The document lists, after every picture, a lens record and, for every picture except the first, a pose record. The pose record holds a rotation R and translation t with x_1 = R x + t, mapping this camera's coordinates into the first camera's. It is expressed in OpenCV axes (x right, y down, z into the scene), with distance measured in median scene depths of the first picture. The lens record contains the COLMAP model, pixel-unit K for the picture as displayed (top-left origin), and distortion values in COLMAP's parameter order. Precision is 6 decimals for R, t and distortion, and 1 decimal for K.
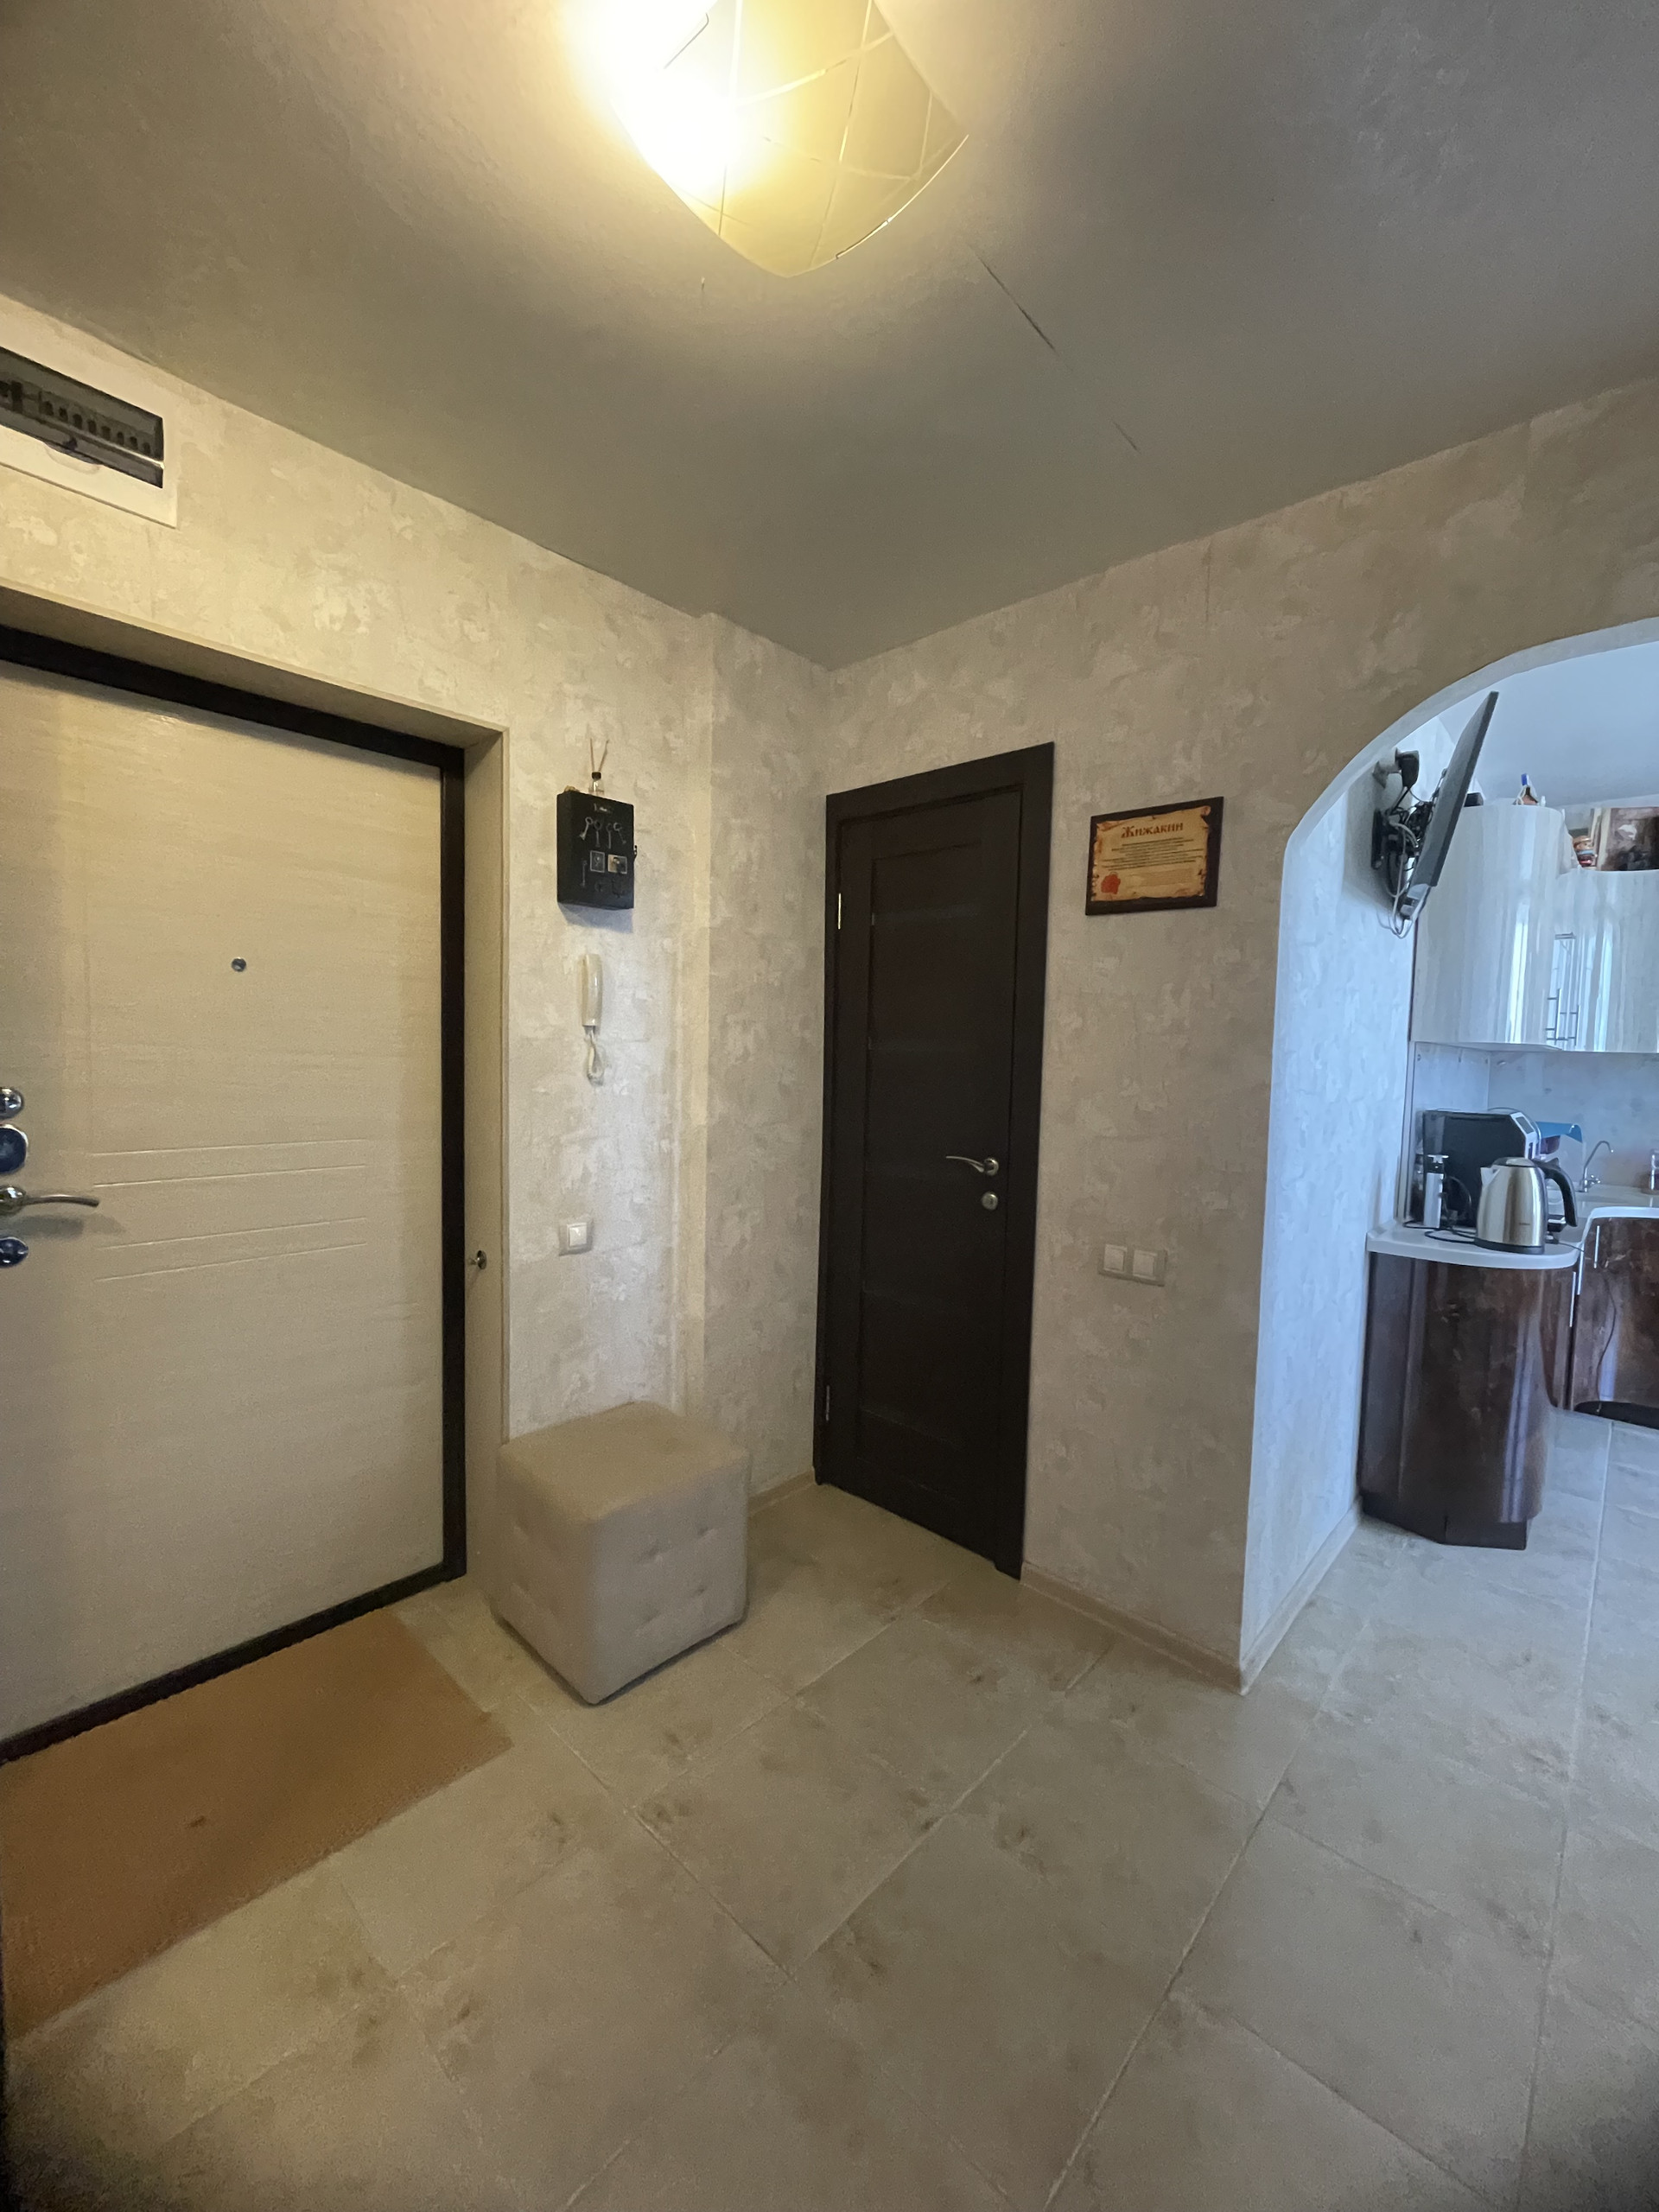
lens RADIAL K [[904.8, 0, 780.5], [0, 904.8, 1118.2], [0, 0, 1]] dist [-0.004916, 0.001087]
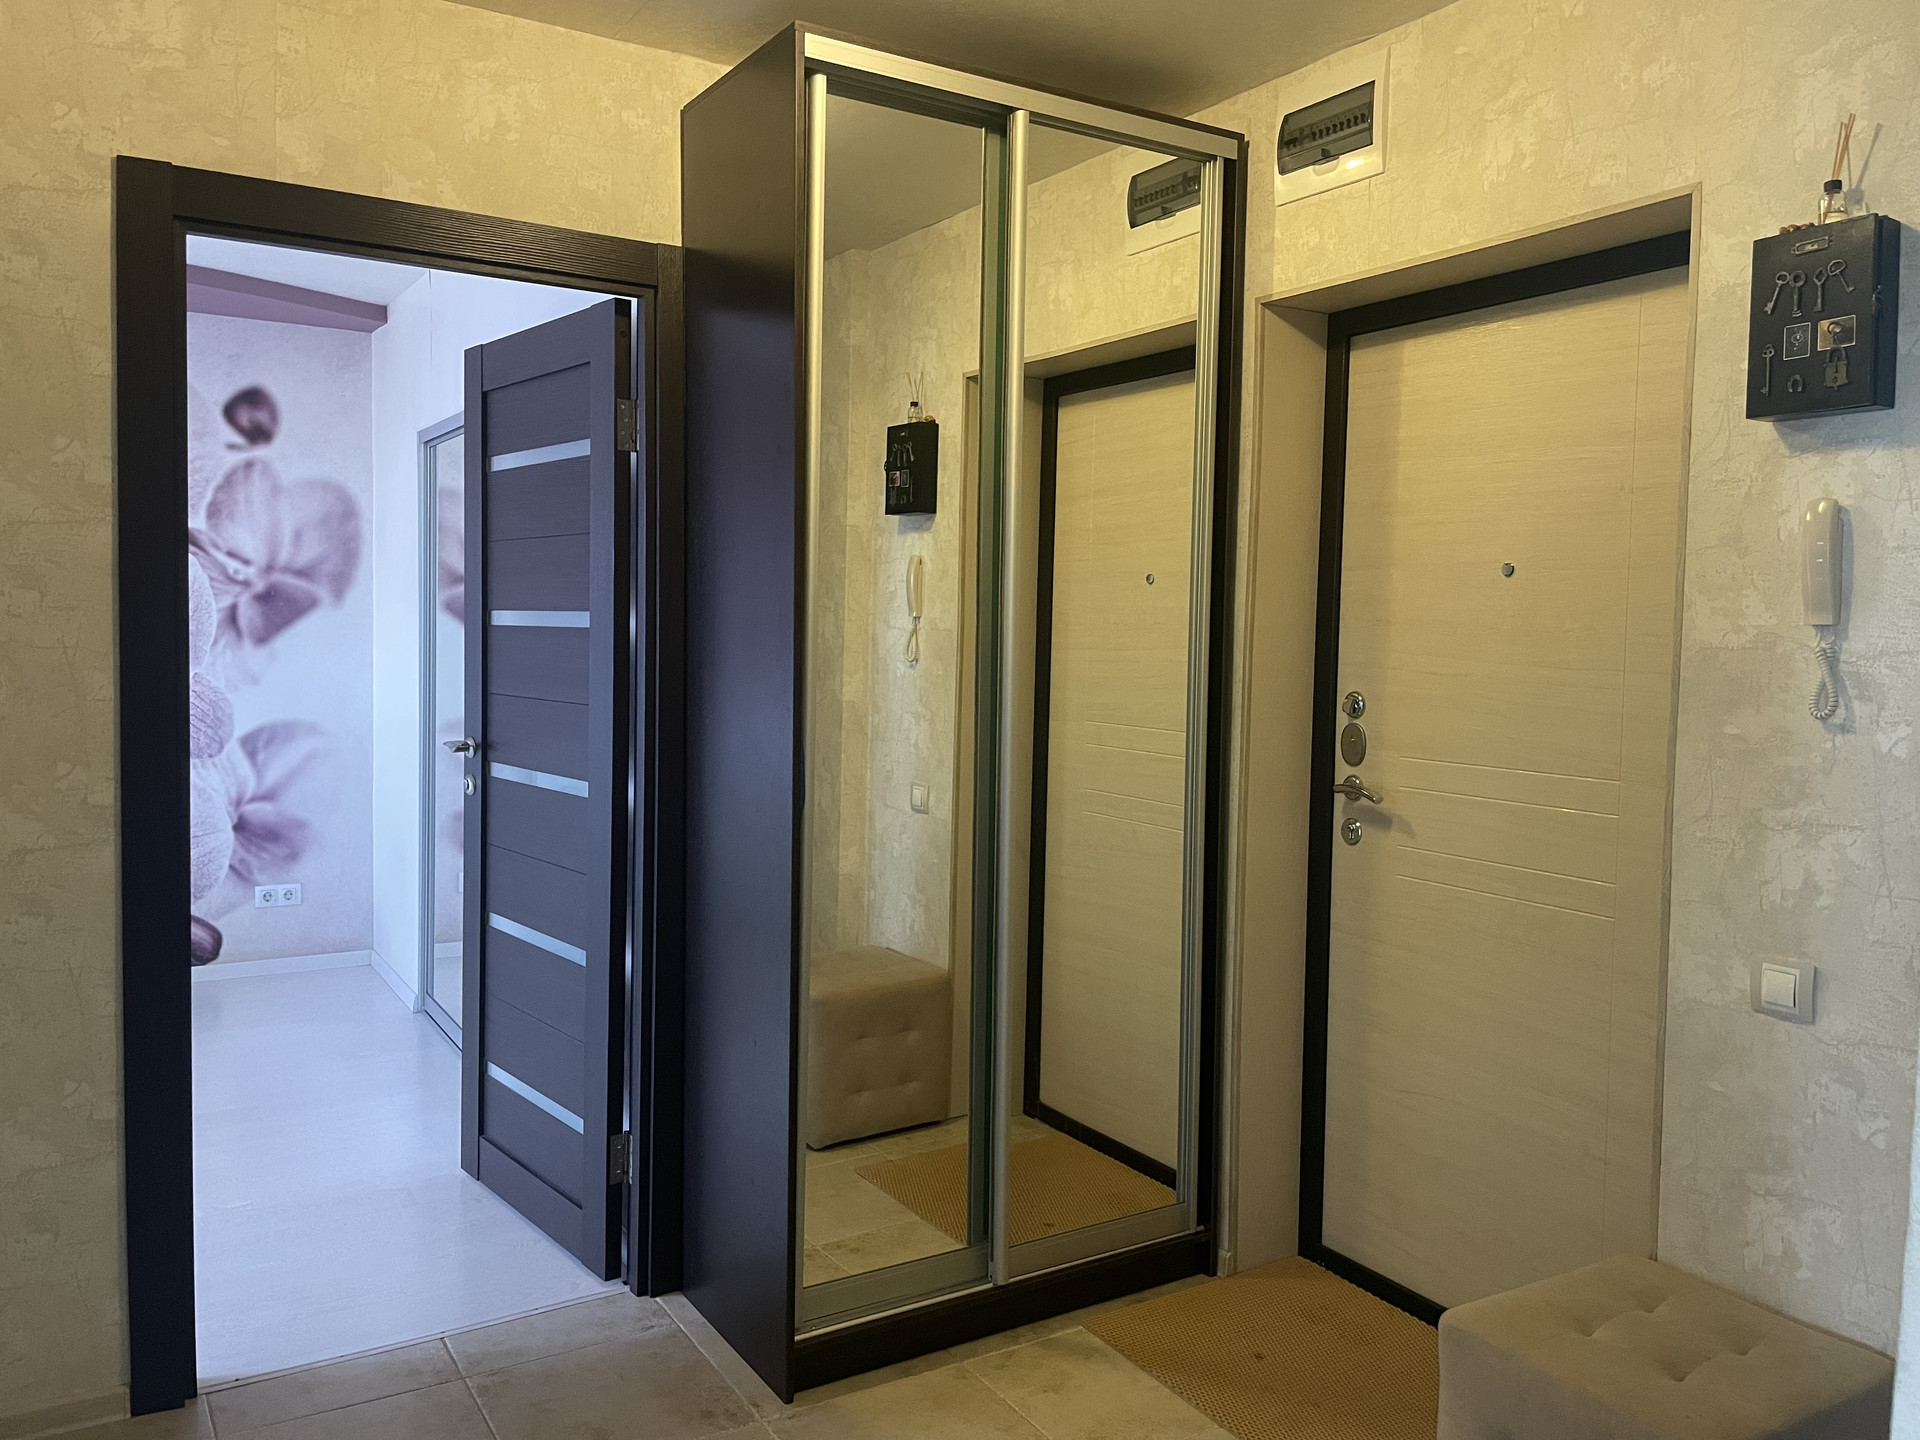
lens RADIAL K [[1469.5, 0, 968.2], [0, 1469.5, 728.0], [0, 0, 1]] dist [0.079112, -0.107497]
pose [[-0.249304, 0.041517, -0.967535, 0.859206], [-0.091890, 0.993559, 0.066311, -0.053137], [0.964056, 0.105438, -0.243883, 0.746513]]
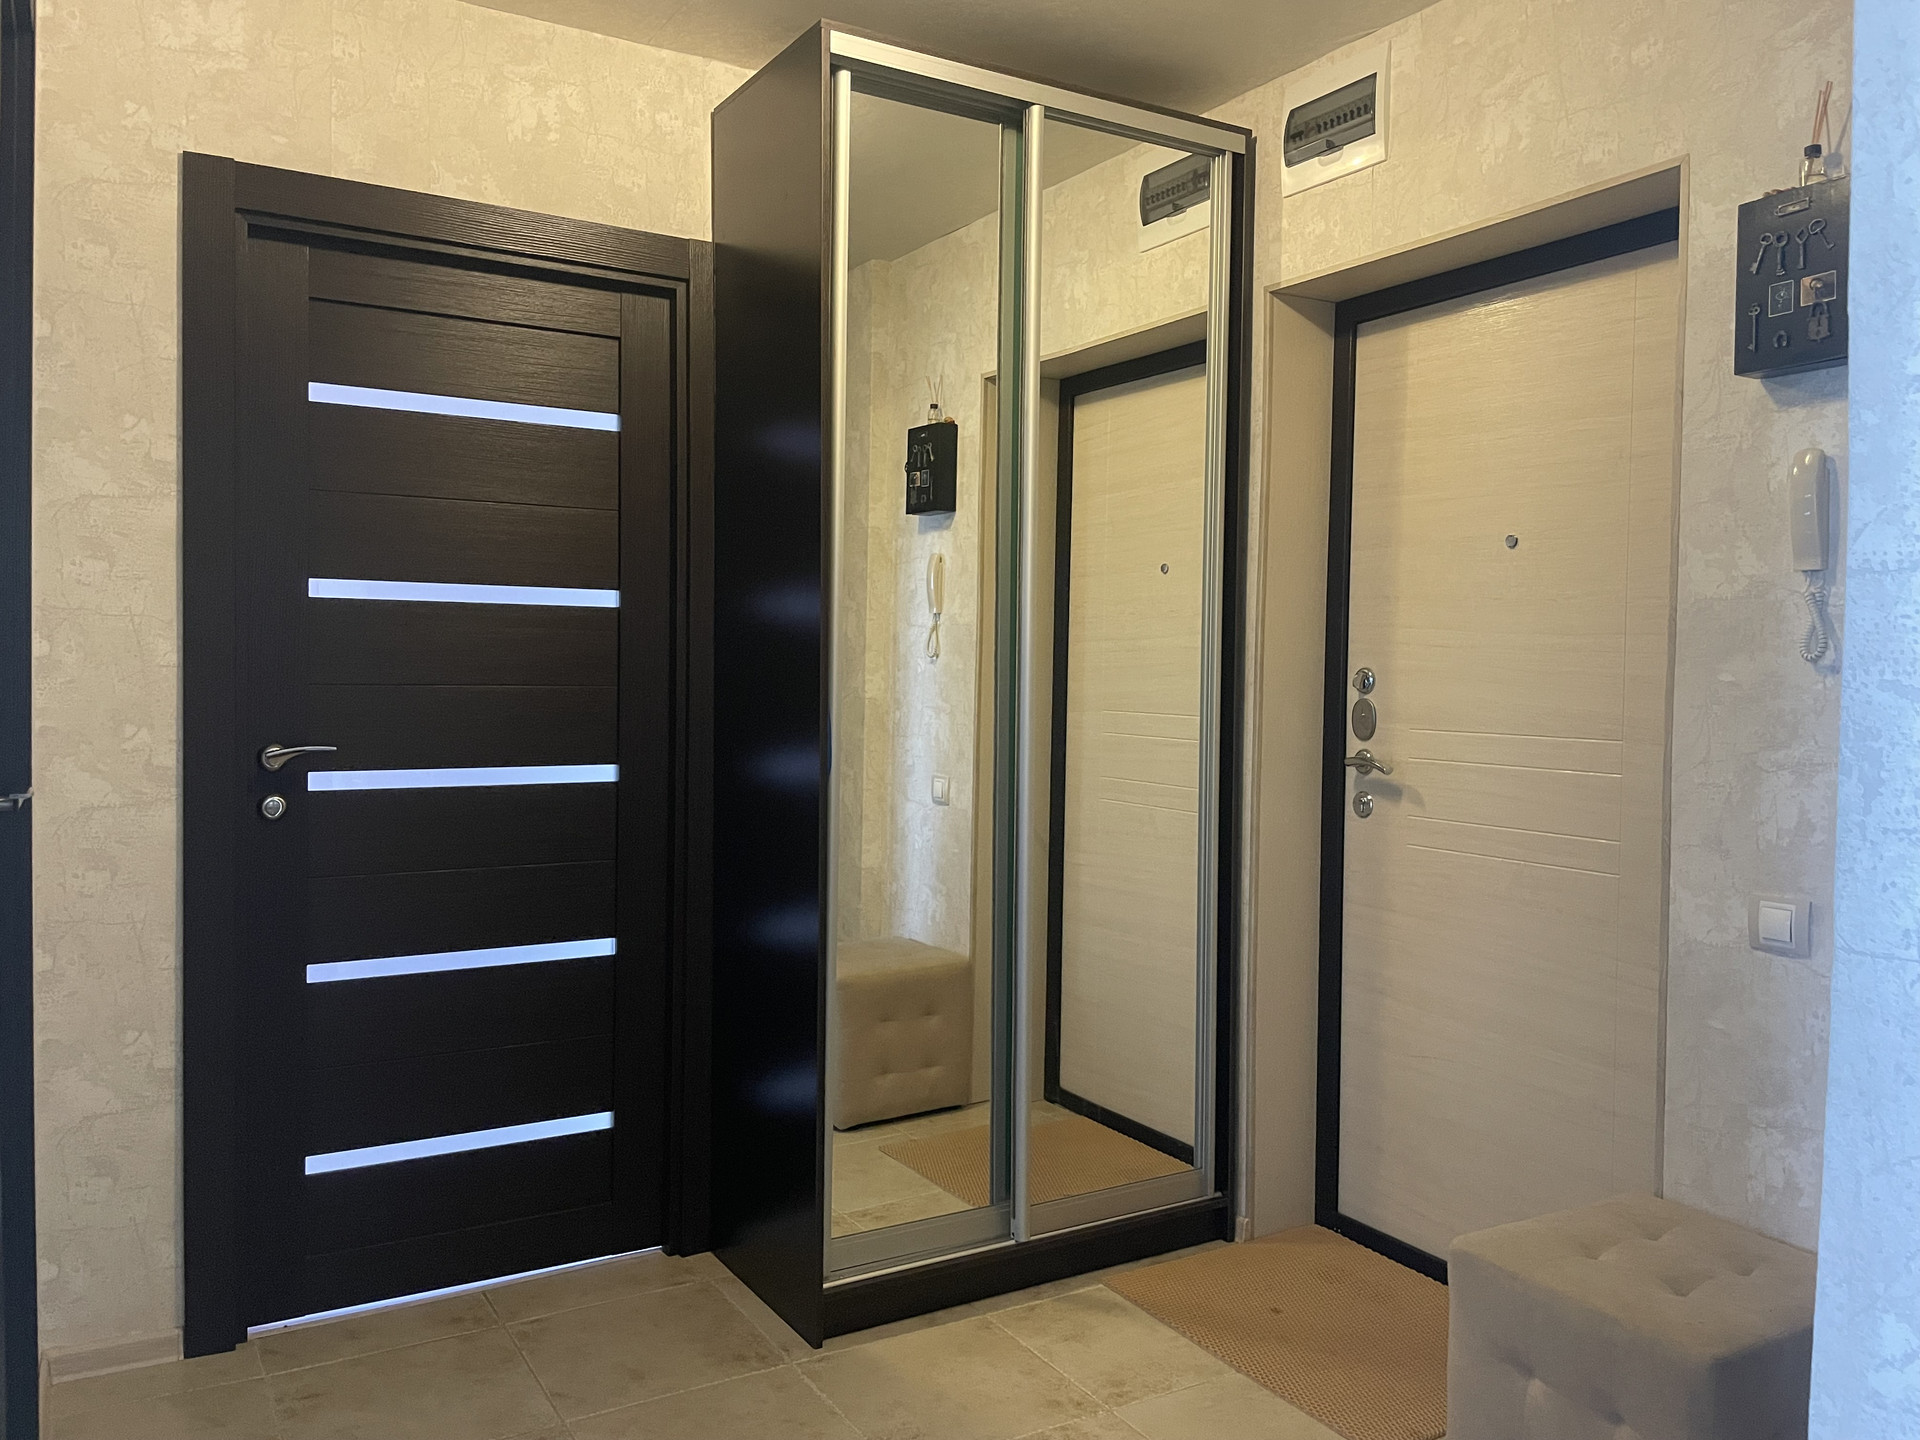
lens RADIAL K [[1469.5, 0, 959.0], [0, 1469.5, 733.5], [0, 0, 1]] dist [0.079112, -0.107497]
pose [[-0.267357, 0.020281, -0.963384, 0.906287], [-0.086417, 0.995245, 0.044934, 0.007392], [0.959715, 0.095267, -0.264333, 0.762628]]
